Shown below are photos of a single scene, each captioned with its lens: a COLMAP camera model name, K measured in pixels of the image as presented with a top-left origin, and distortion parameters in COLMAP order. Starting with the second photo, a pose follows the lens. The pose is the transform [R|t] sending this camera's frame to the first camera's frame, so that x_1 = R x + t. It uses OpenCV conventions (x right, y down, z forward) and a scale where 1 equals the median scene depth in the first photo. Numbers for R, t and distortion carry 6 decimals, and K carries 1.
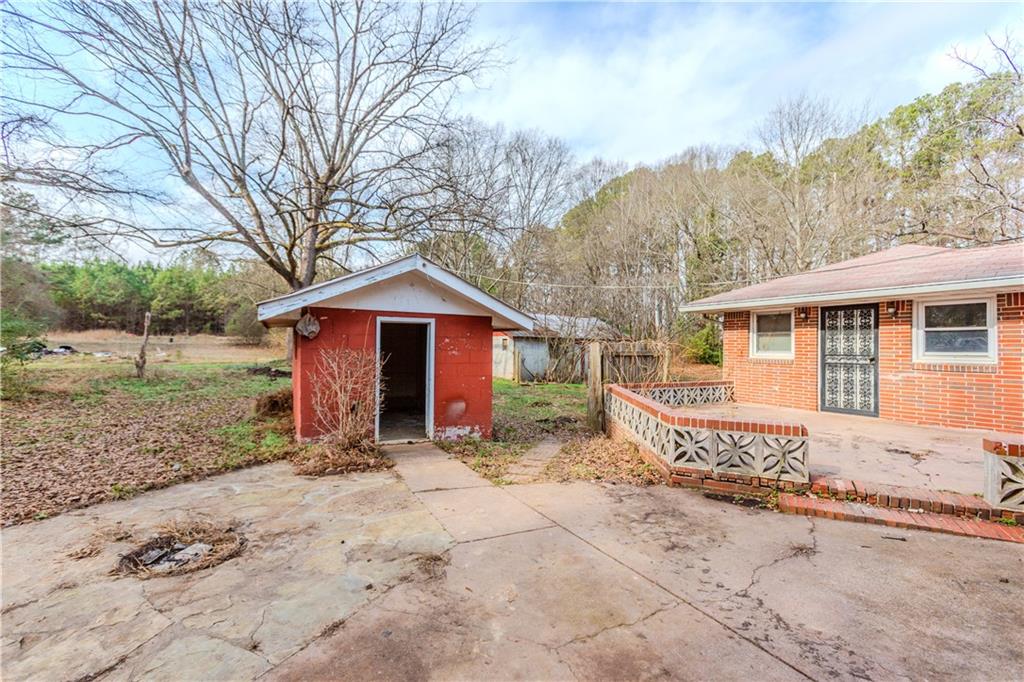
lens RADIAL K [[449.4, 0, 512.0], [0, 449.4, 341.0], [0, 0, 1]] dist [-0.002860, 0.000628]
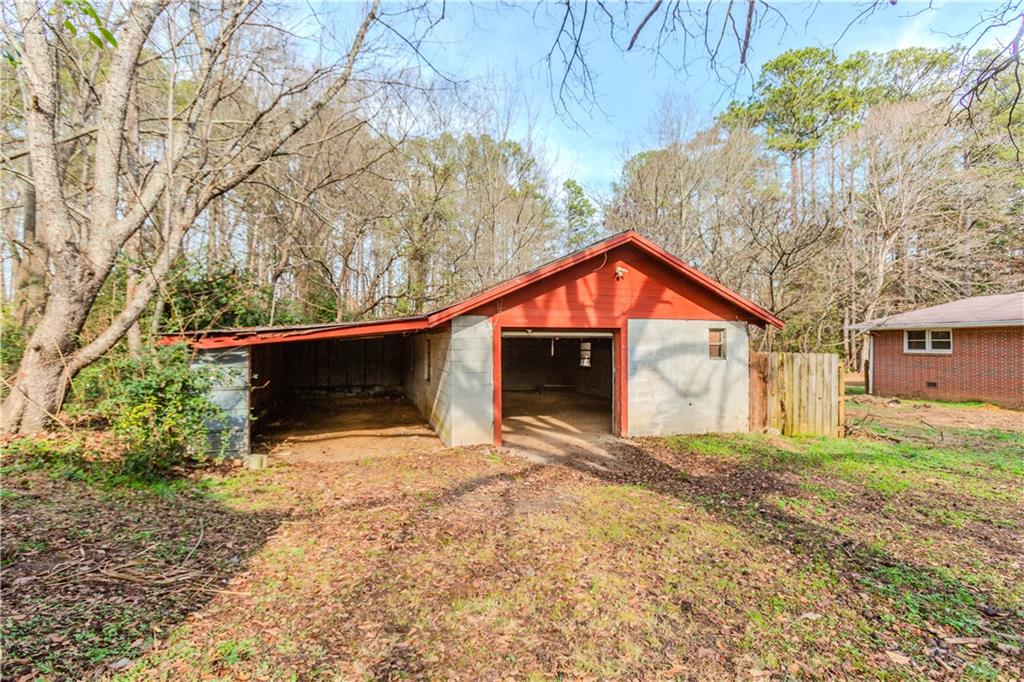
lens RADIAL K [[449.4, 0, 512.0], [0, 449.4, 341.0], [0, 0, 1]] dist [-0.002860, 0.000628]
pose [[-0.256237, -0.010476, 0.966557, -0.827911], [-0.024538, 0.999690, 0.004330, 0.021095], [-0.966303, -0.022608, -0.256414, 3.131628]]
